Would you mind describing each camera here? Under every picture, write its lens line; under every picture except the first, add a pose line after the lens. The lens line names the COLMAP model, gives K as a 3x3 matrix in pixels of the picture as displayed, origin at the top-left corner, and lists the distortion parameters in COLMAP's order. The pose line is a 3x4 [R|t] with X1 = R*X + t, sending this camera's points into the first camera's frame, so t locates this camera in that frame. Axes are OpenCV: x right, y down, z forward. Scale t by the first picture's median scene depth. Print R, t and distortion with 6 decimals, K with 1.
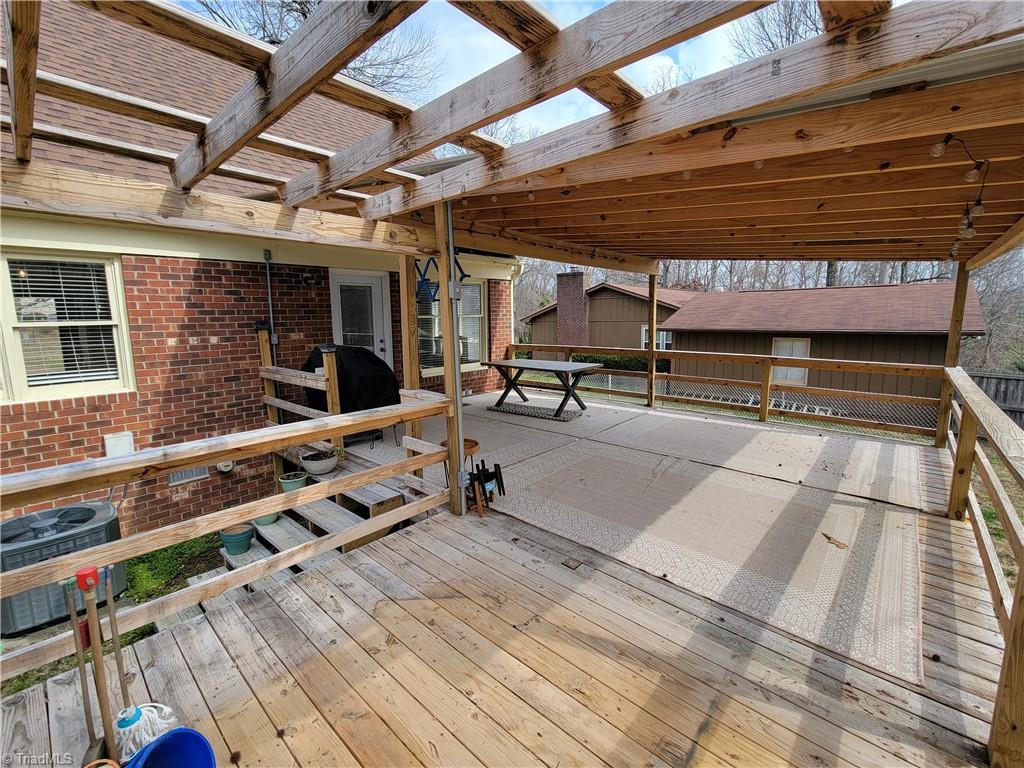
lens RADIAL K [[419.8, 0, 511.9], [0, 419.8, 377.6], [0, 0, 1]] dist [-0.005216, 0.000836]
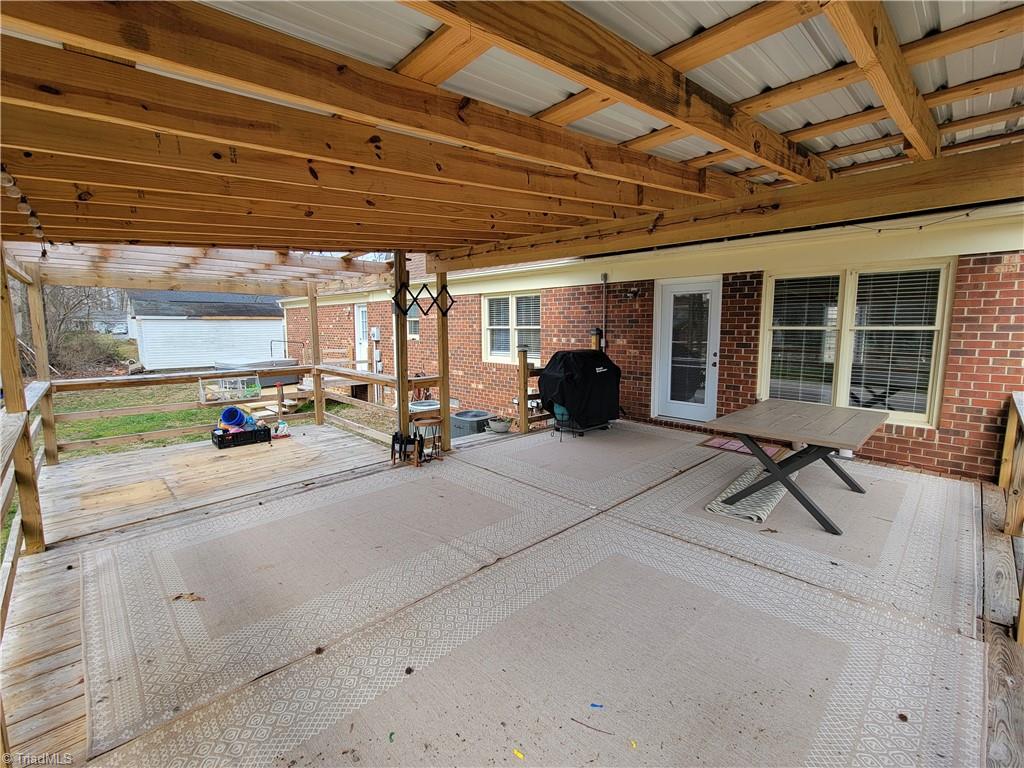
lens RADIAL K [[419.8, 0, 511.9], [0, 419.8, 377.6], [0, 0, 1]] dist [-0.005216, 0.000836]
pose [[-0.013212, 0.136132, -0.990603, 0.717161], [-0.147842, 0.979535, 0.136582, -0.122078], [0.988923, 0.148257, 0.007185, 0.737349]]
